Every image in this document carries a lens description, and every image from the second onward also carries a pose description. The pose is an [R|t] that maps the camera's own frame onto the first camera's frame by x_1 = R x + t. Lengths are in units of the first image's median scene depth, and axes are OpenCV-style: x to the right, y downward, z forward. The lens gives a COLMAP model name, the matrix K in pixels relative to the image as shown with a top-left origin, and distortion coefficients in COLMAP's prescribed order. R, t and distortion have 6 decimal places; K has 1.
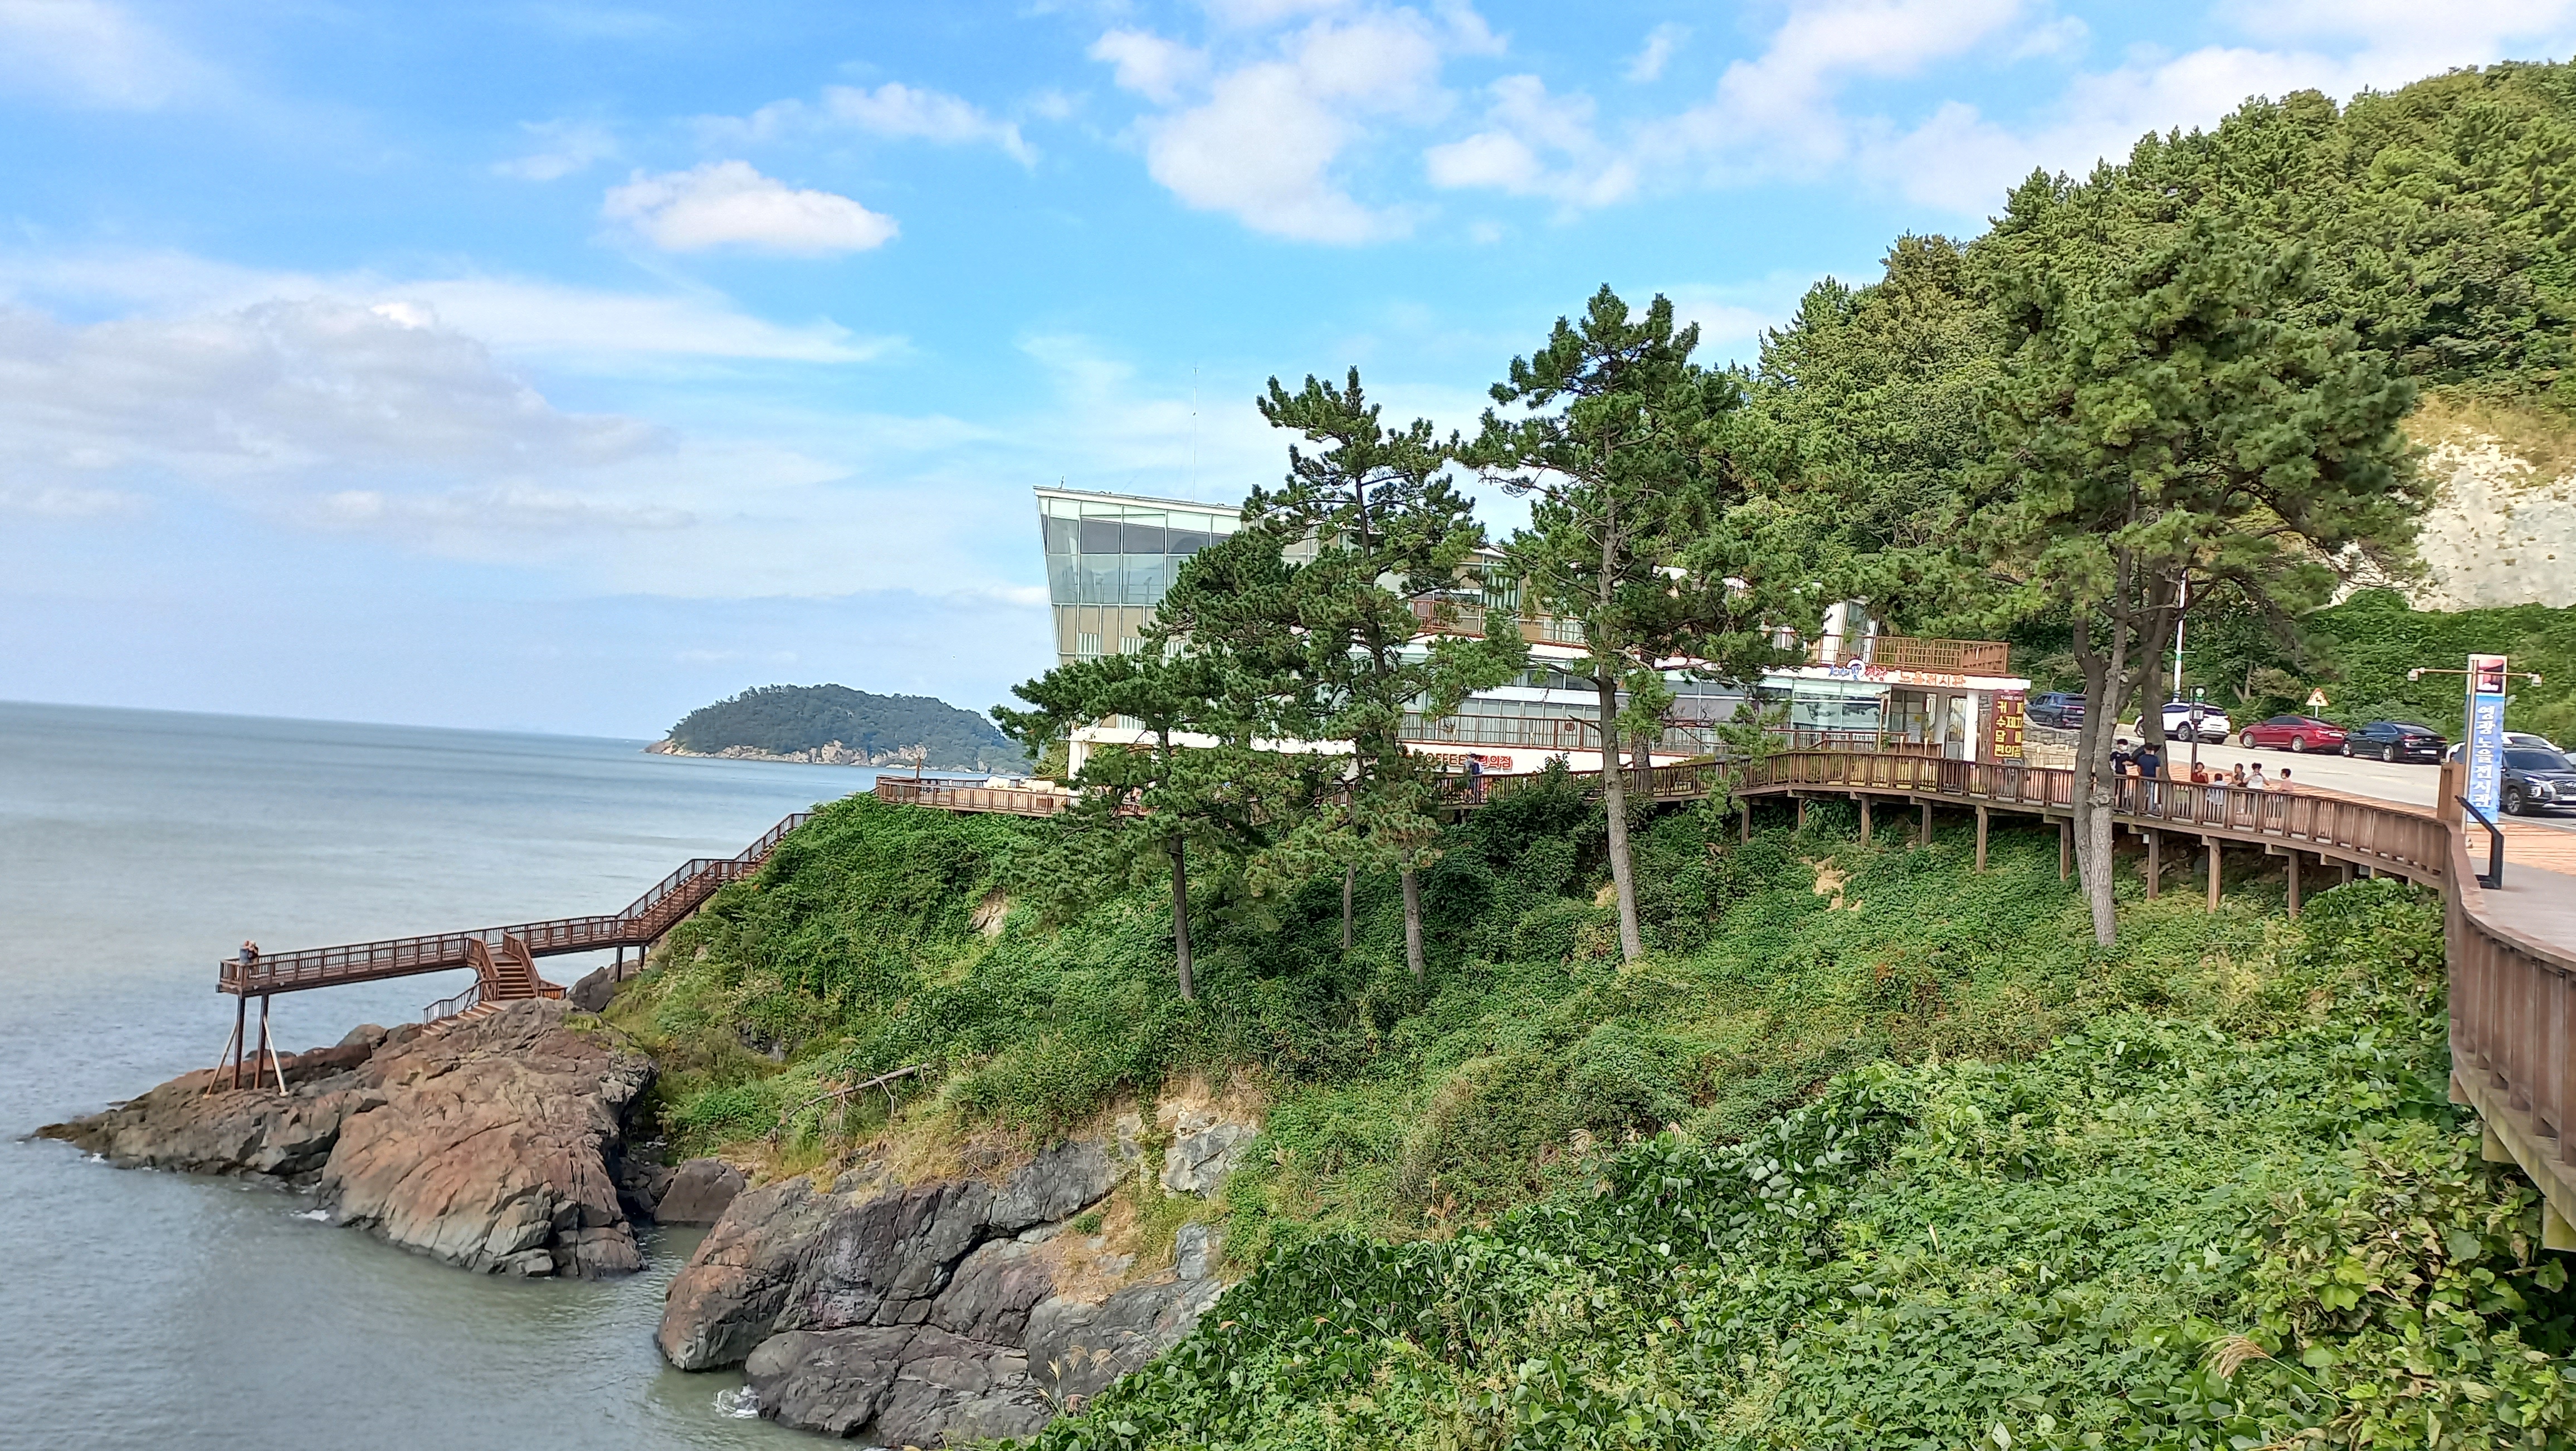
lens RADIAL K [[2014.1, 0, 1394.0], [0, 2014.1, 738.2], [0, 0, 1]] dist [0.115484, -0.168394]
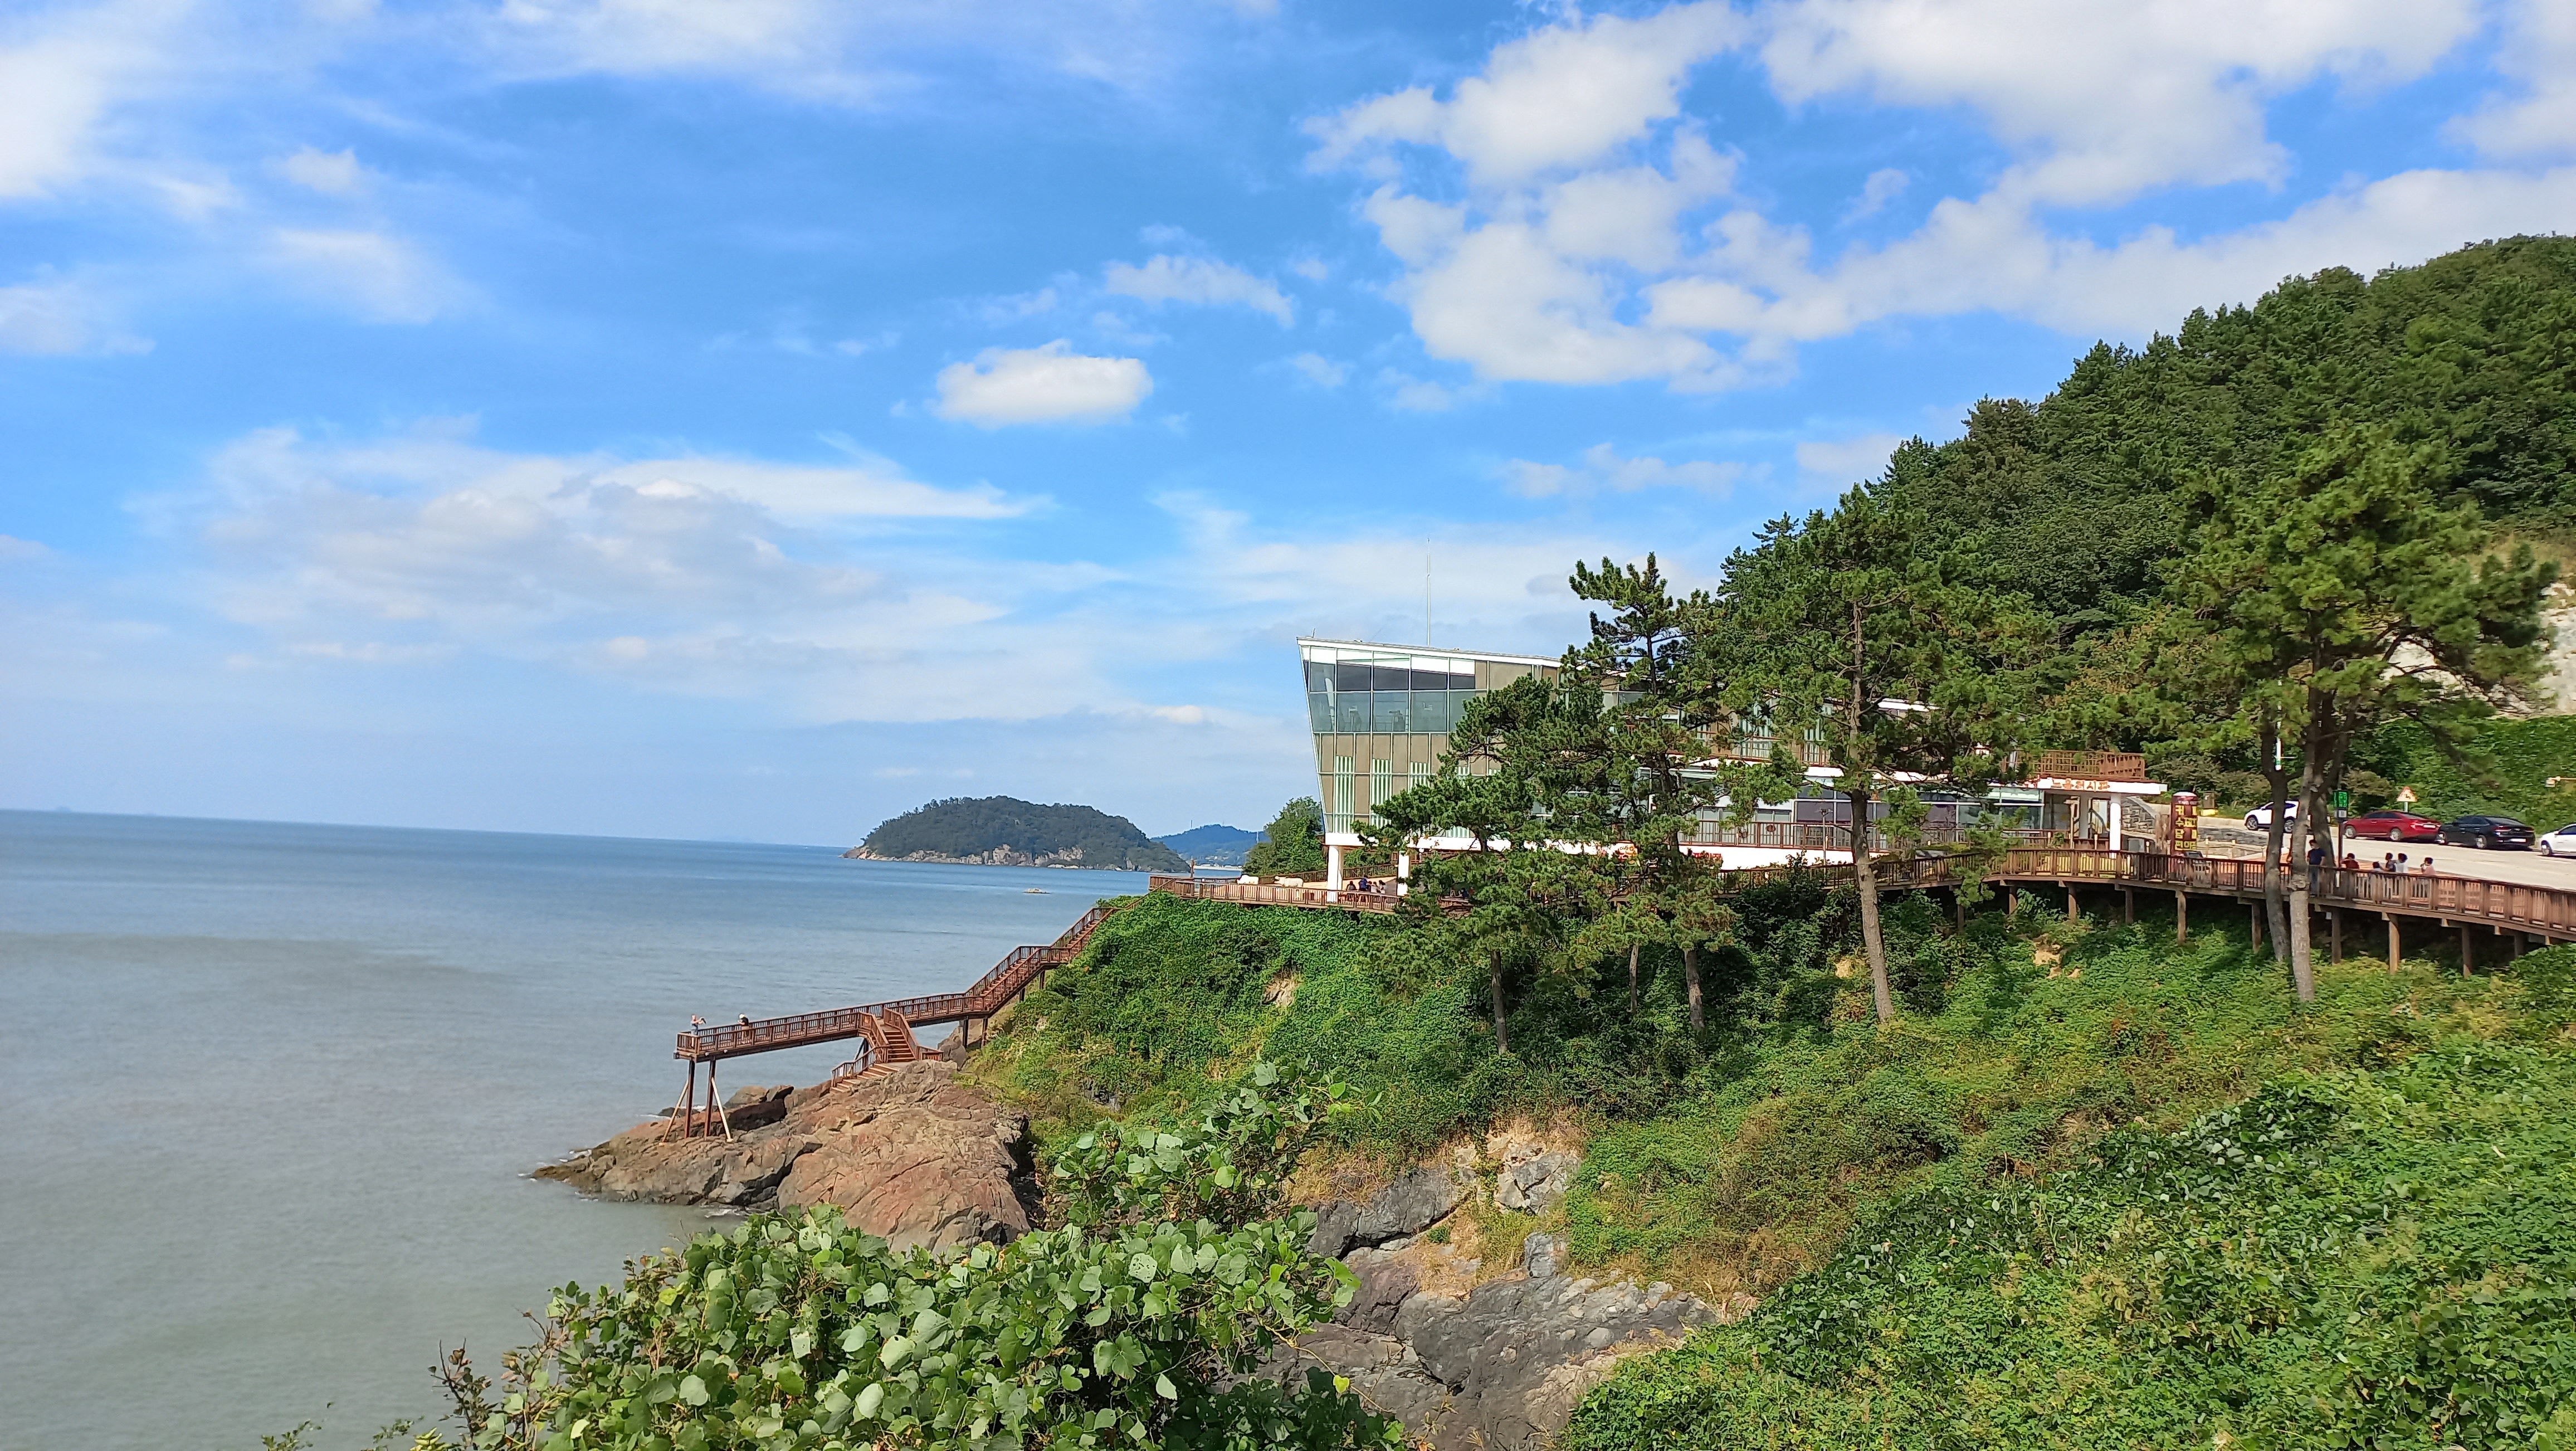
lens RADIAL K [[1864.8, 0, 1288.0], [0, 1864.8, 725.5], [0, 0, 1]] dist [0.082408, -0.068840]
pose [[0.998158, -0.019491, -0.057455, -0.149198], [0.016190, 0.998222, -0.057369, -0.008152], [0.058471, 0.056333, 0.996698, -0.153568]]
